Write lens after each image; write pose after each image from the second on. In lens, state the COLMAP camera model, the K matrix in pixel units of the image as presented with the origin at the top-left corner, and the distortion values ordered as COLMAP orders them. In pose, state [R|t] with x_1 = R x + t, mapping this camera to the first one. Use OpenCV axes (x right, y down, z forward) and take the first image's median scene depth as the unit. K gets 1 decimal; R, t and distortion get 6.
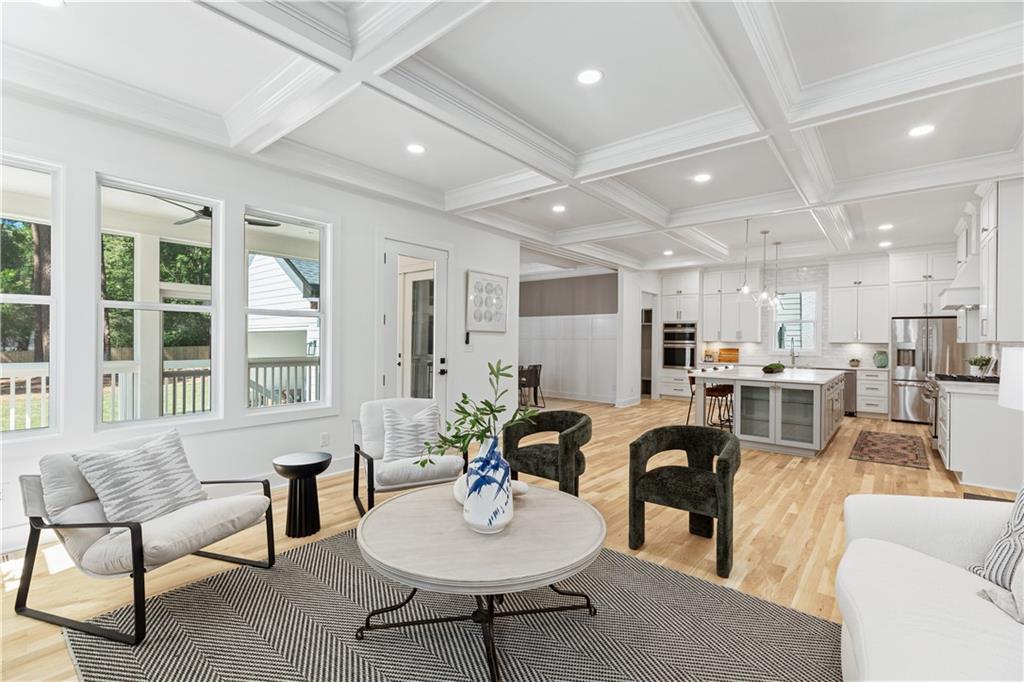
lens RADIAL K [[458.5, 0, 516.1], [0, 458.5, 341.2], [0, 0, 1]] dist [0.008591, 0.000789]
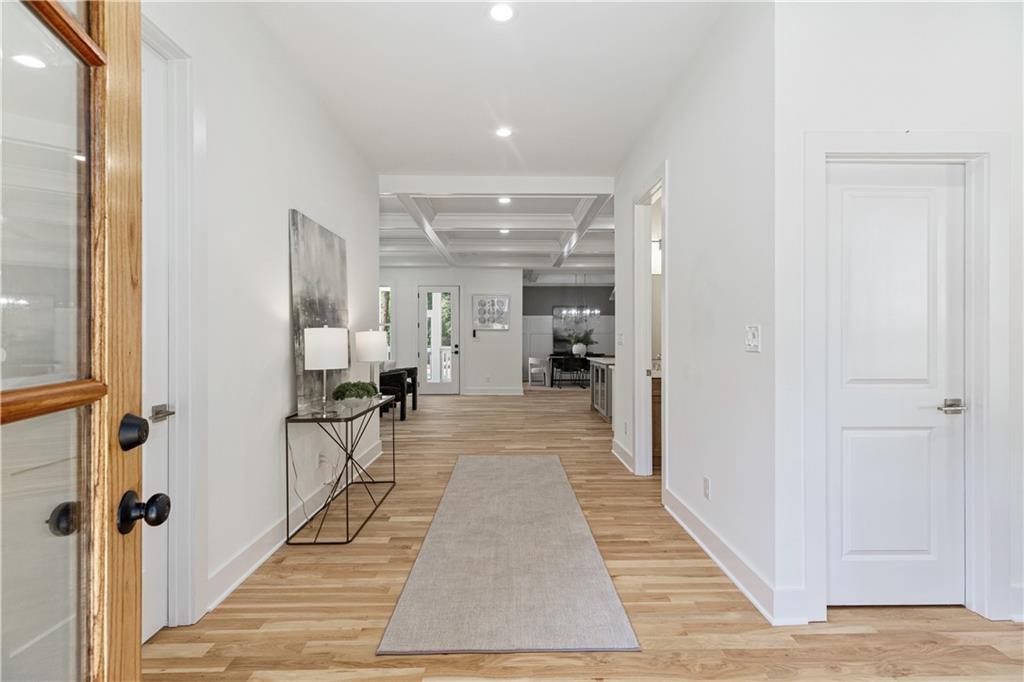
lens RADIAL K [[458.5, 0, 512.7], [0, 458.5, 338.9], [0, 0, 1]] dist [0.008591, 0.000789]
pose [[0.642541, -0.009480, -0.766192, 0.940278], [0.006944, 0.999954, -0.006549, 0.018422], [0.766219, -0.001113, 0.642578, -0.003068]]
